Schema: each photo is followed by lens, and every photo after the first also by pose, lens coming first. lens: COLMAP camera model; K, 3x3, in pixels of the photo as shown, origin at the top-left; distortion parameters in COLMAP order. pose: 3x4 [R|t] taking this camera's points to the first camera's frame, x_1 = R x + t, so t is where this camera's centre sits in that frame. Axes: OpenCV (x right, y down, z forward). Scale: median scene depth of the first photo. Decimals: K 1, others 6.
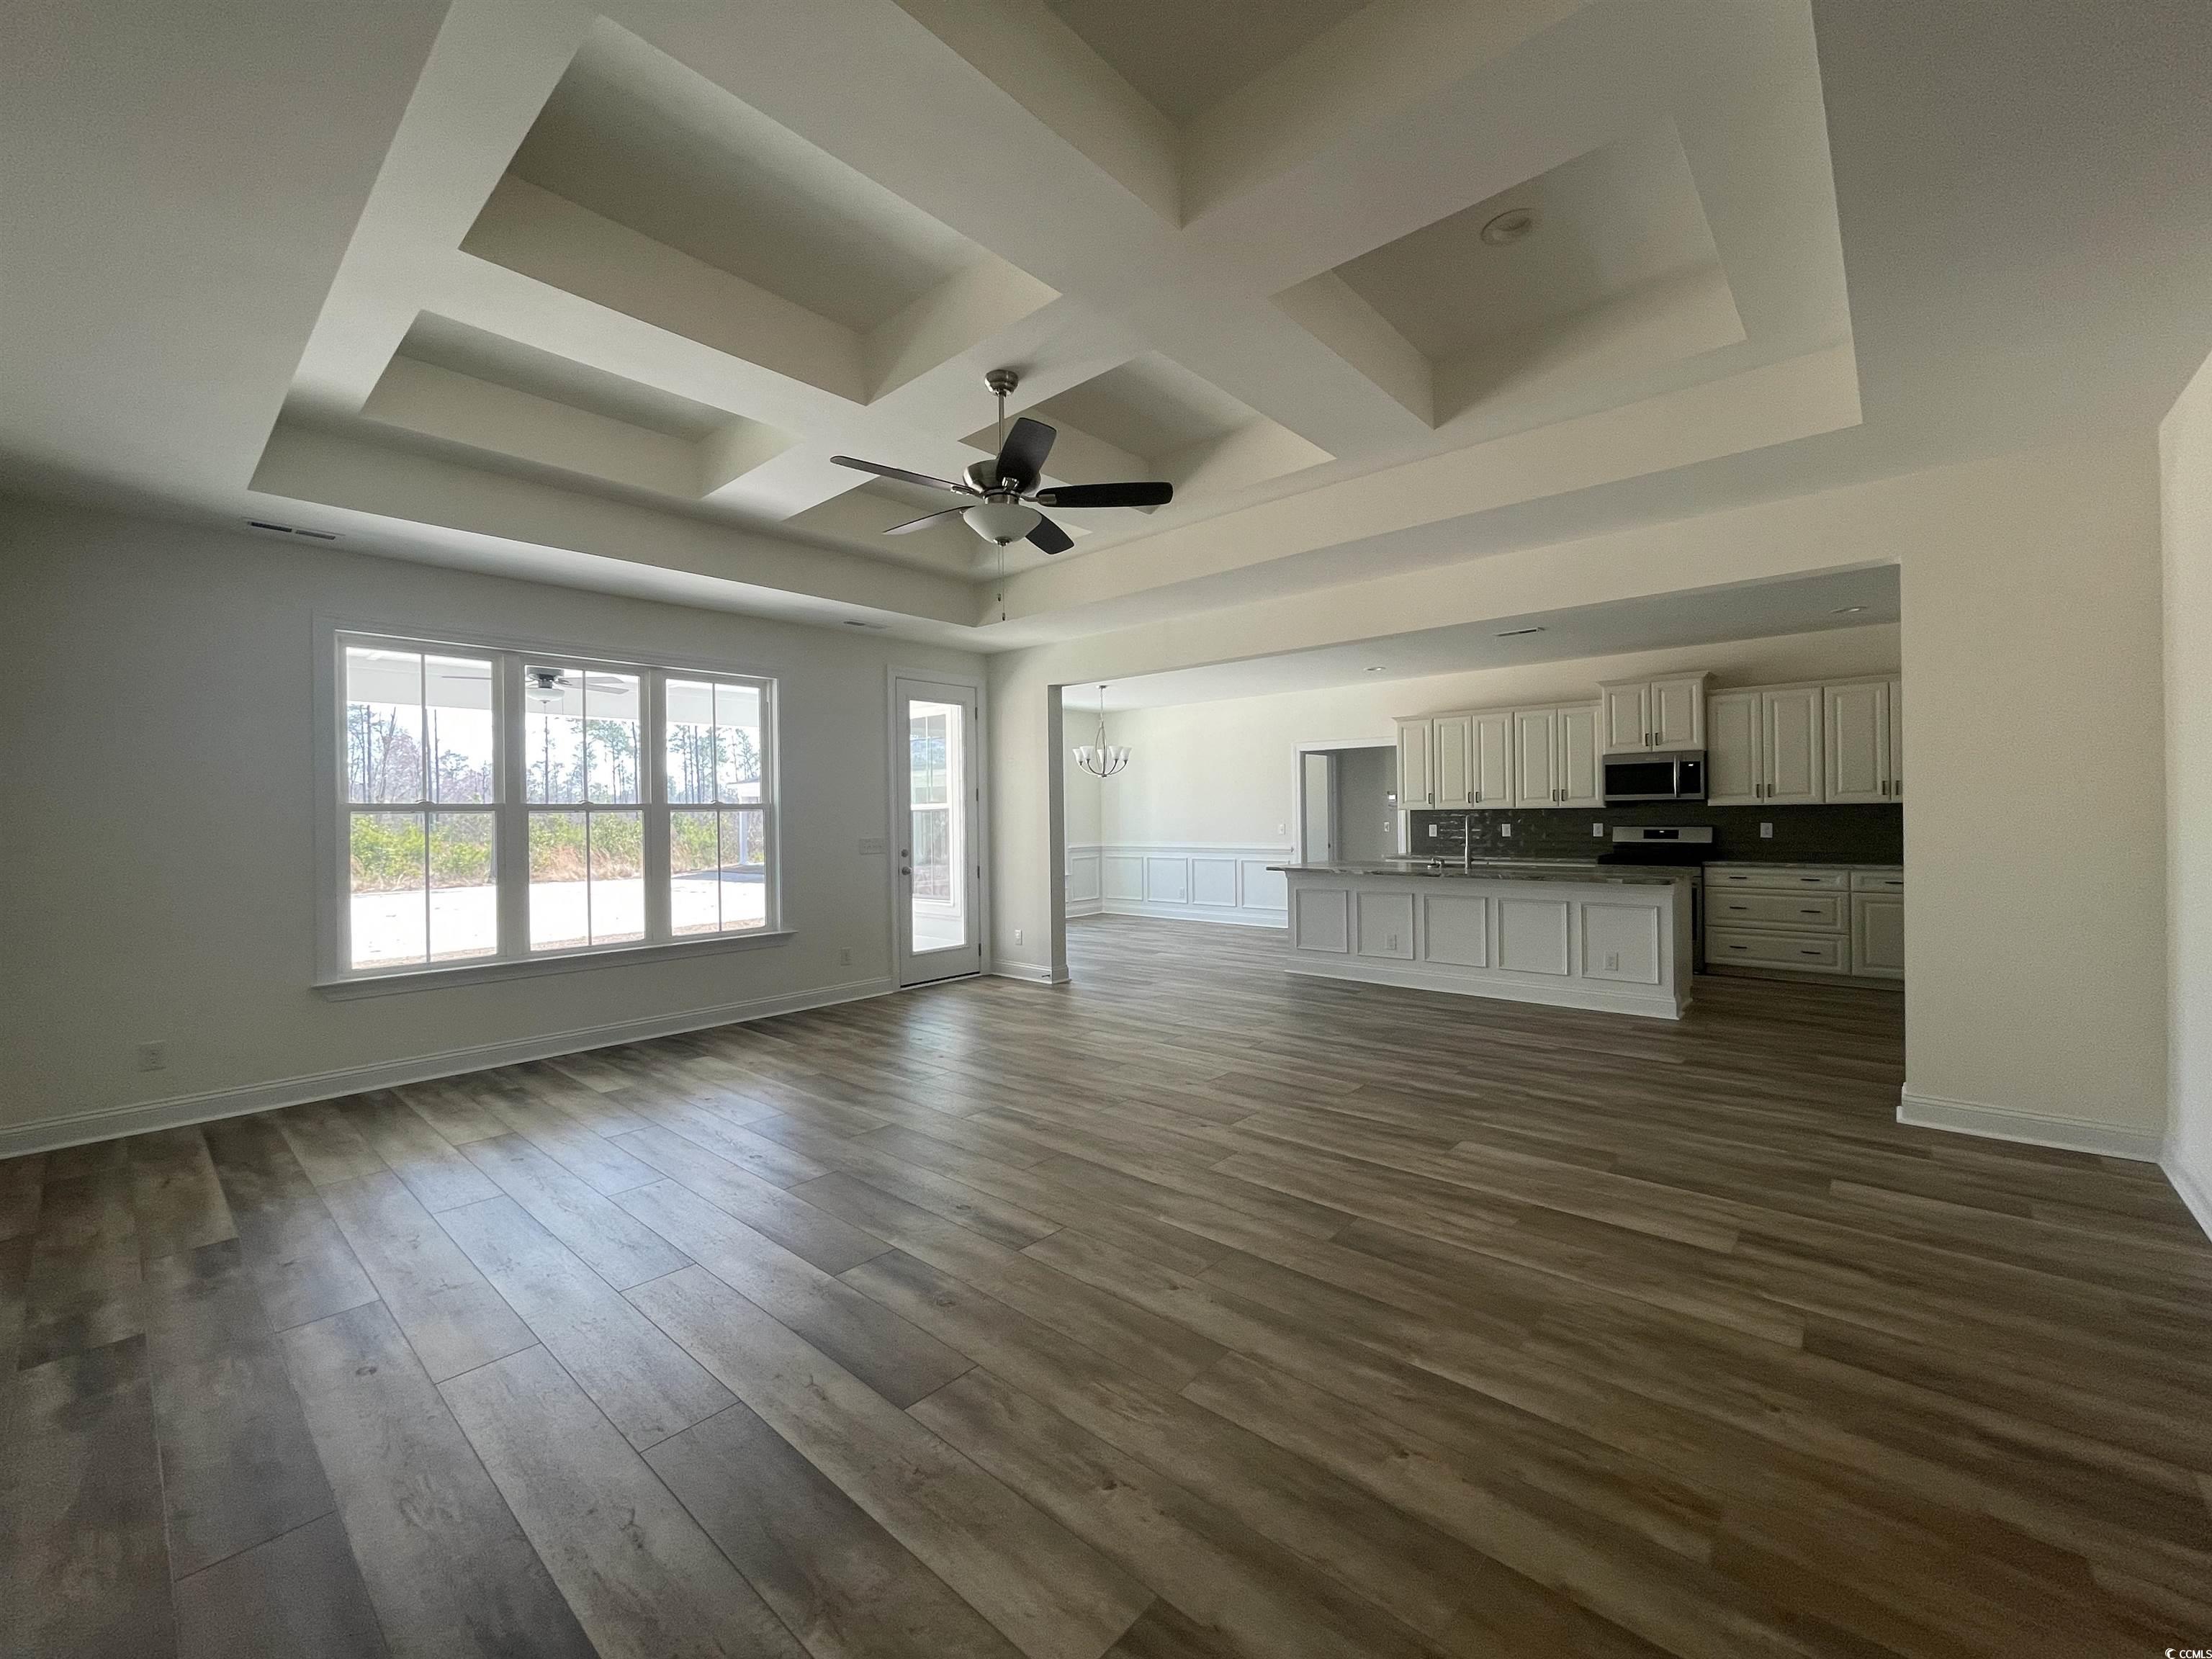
lens RADIAL K [[906.5, 0, 1107.7], [0, 906.5, 818.8], [0, 0, 1]] dist [-0.001635, 0.000208]
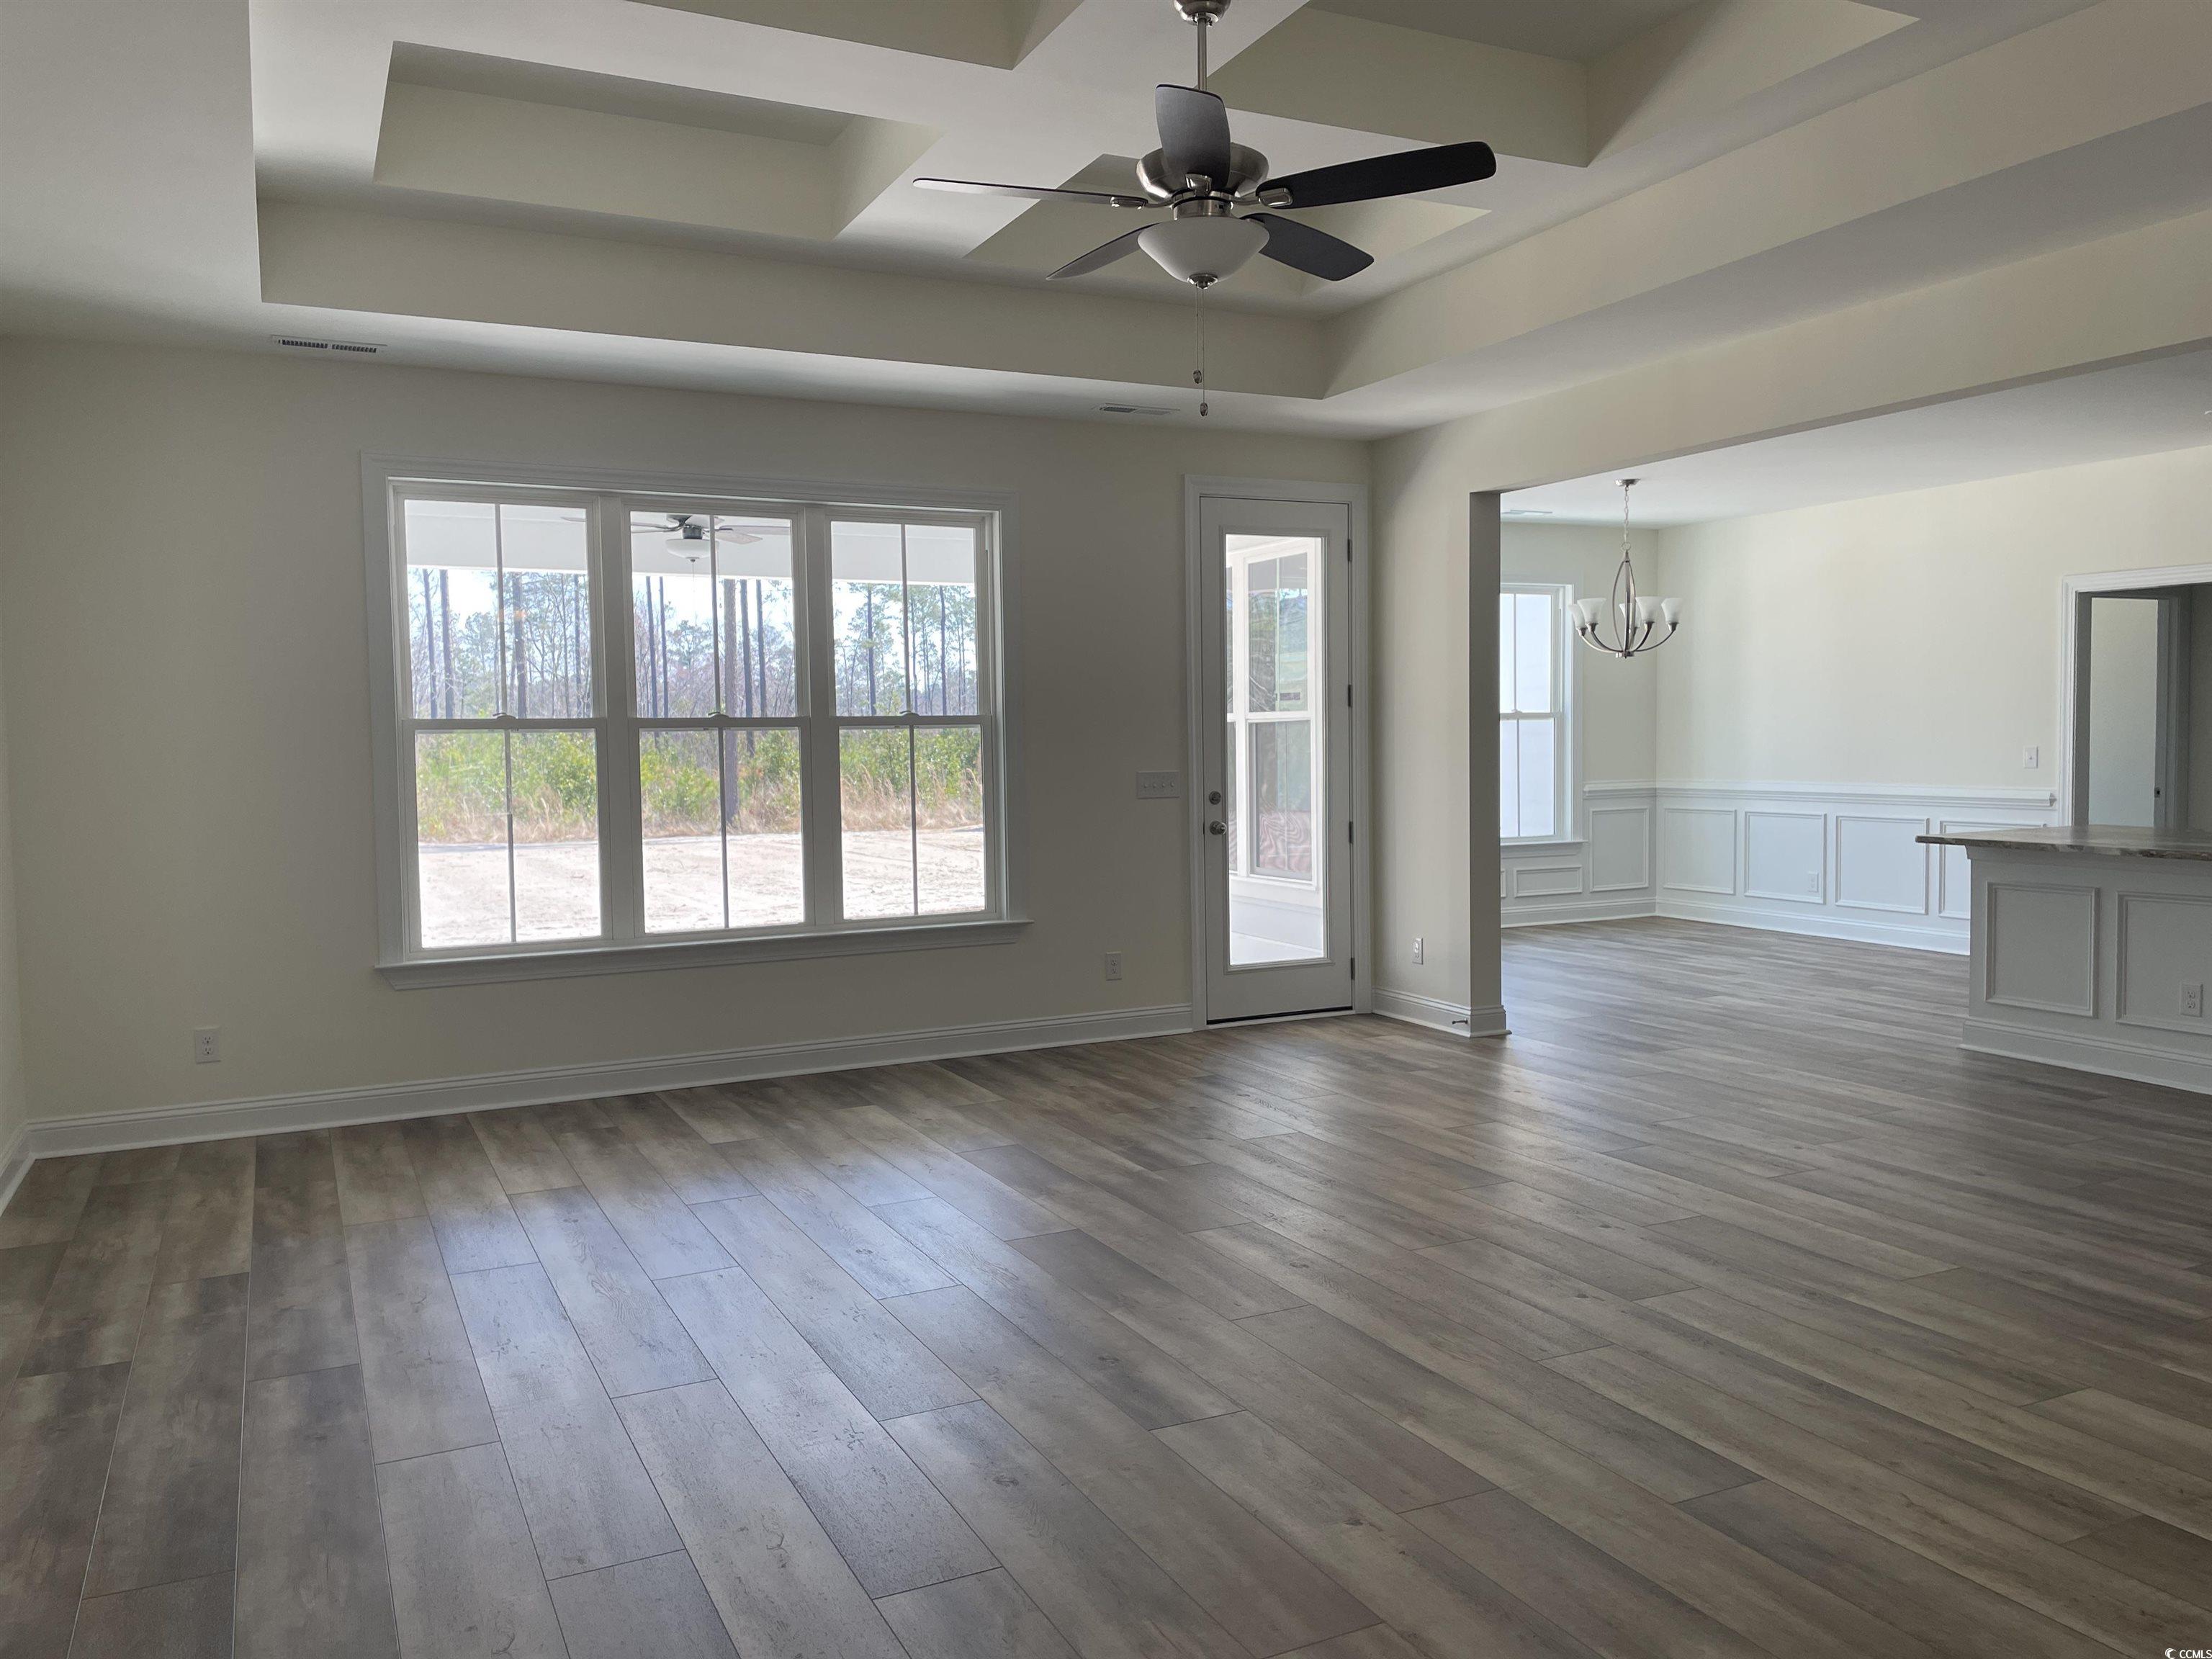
lens RADIAL K [[1691.1, 0, 1126.1], [0, 1691.1, 830.4], [0, 0, 1]] dist [0.067775, -0.076324]
pose [[0.927554, 0.022136, -0.373033, 0.201375], [0.000227, 0.998210, 0.059800, -0.009591], [0.373689, -0.055552, 0.925889, -0.055436]]
